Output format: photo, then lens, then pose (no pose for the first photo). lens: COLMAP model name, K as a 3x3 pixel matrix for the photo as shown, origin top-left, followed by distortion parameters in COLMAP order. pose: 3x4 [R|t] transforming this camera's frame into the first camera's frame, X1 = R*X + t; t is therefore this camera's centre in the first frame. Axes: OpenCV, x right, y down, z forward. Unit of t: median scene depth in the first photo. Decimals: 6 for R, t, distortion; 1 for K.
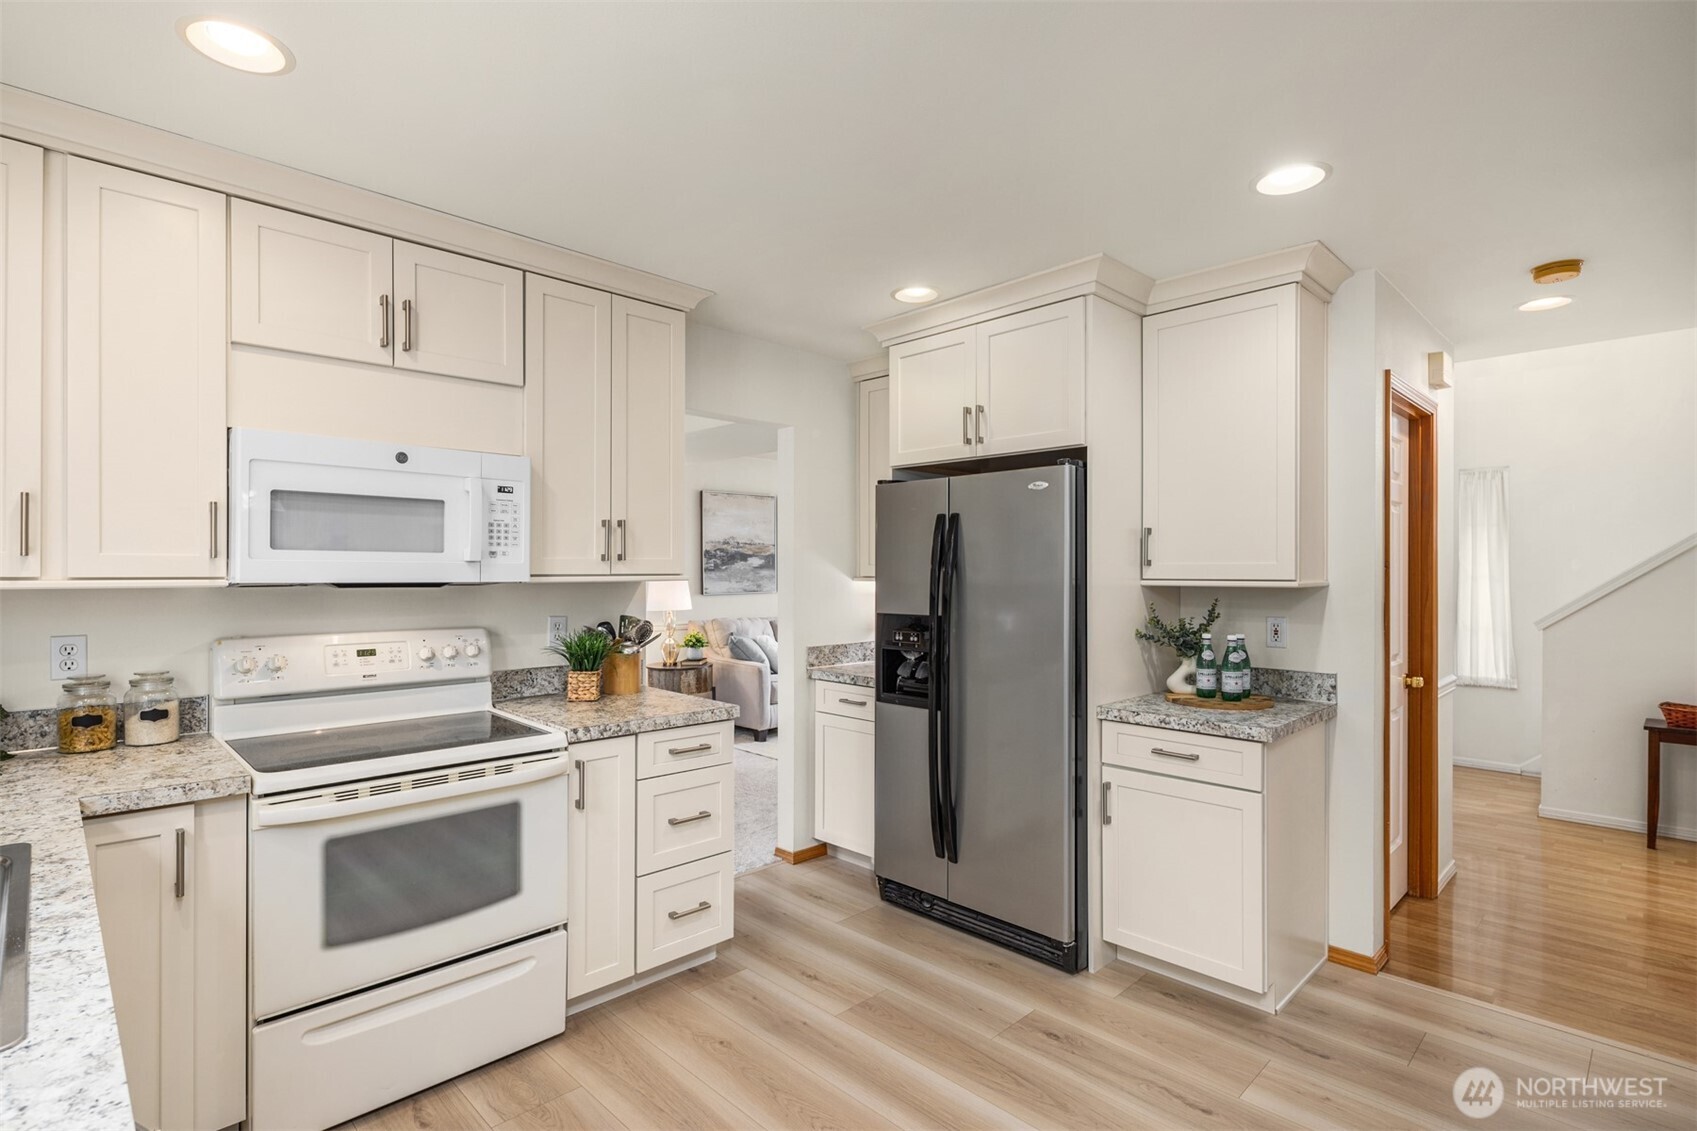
lens RADIAL K [[817.8, 0, 850.9], [0, 817.8, 559.2], [0, 0, 1]] dist [0.001415, -0.001254]
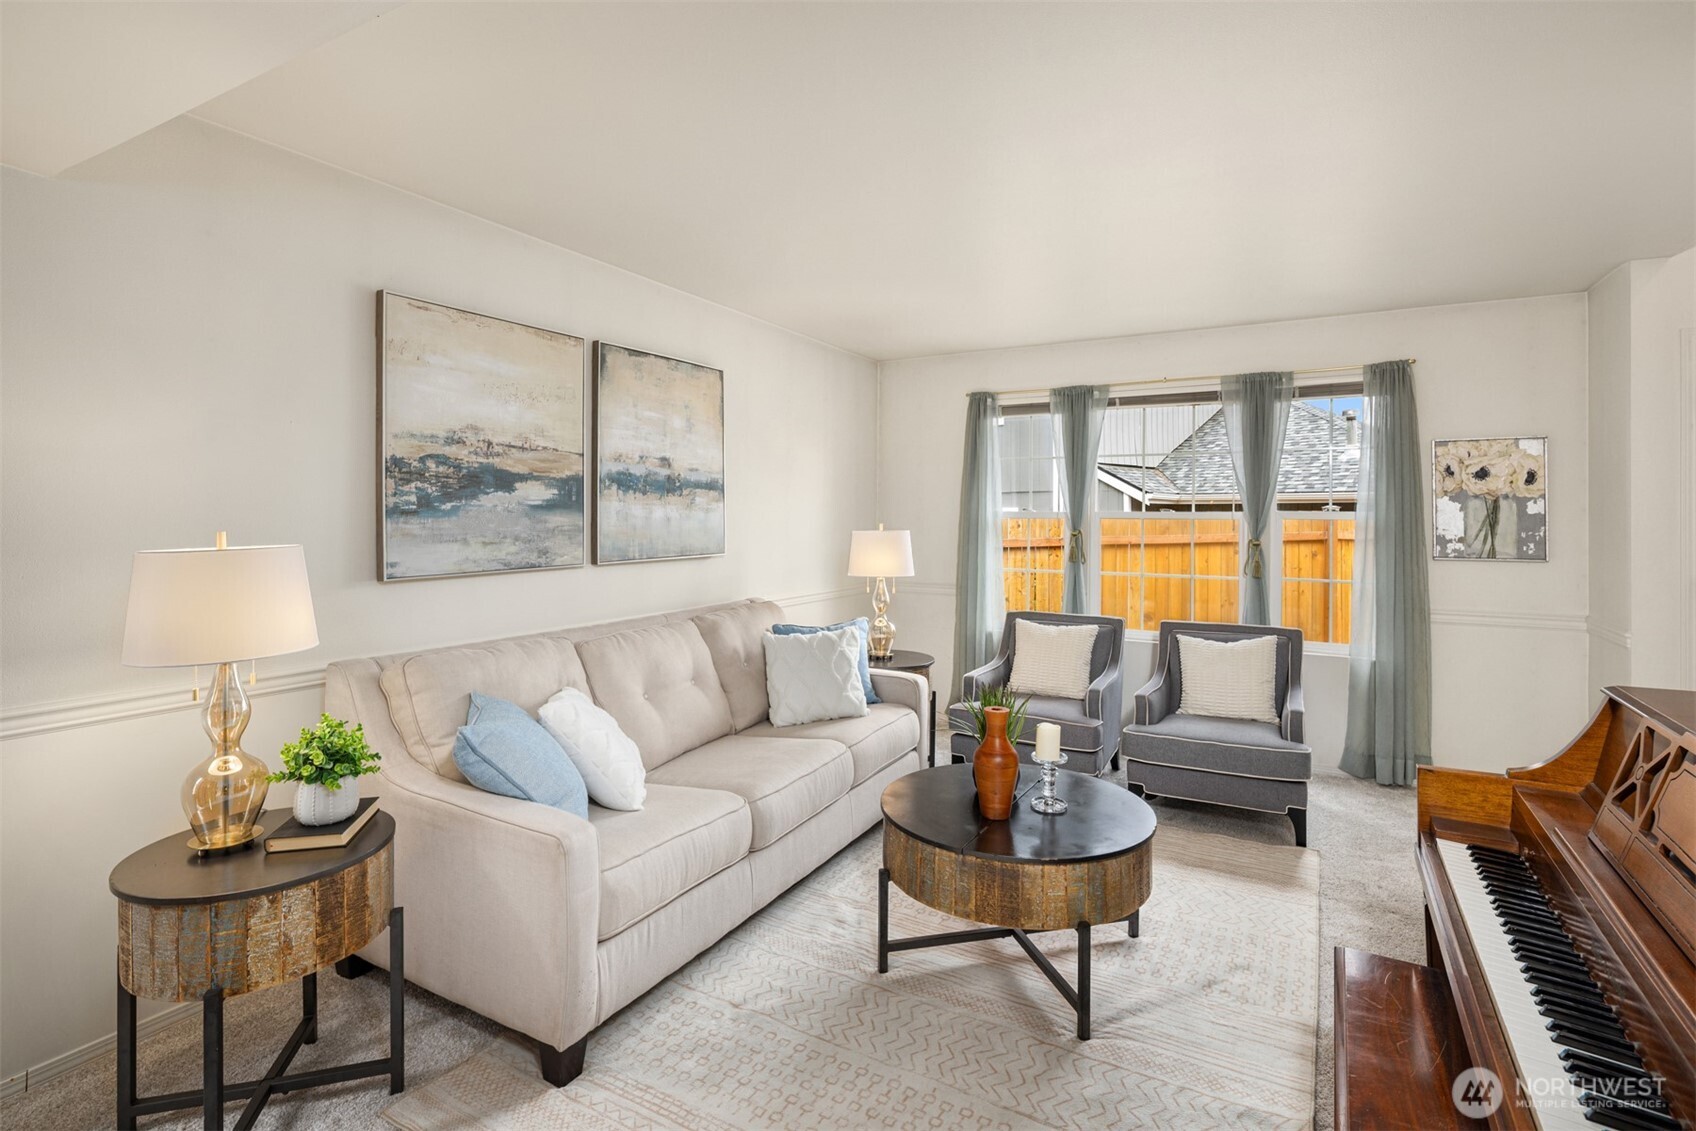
lens RADIAL K [[817.4, 0, 822.3], [0, 817.4, 503.4], [0, 0, 1]] dist [0.001415, -0.001254]
pose [[0.969781, 0.007114, 0.243873, -0.081339], [-0.007052, 0.999974, -0.001126, 0.008198], [-0.243875, -0.000628, 0.969807, 0.601818]]
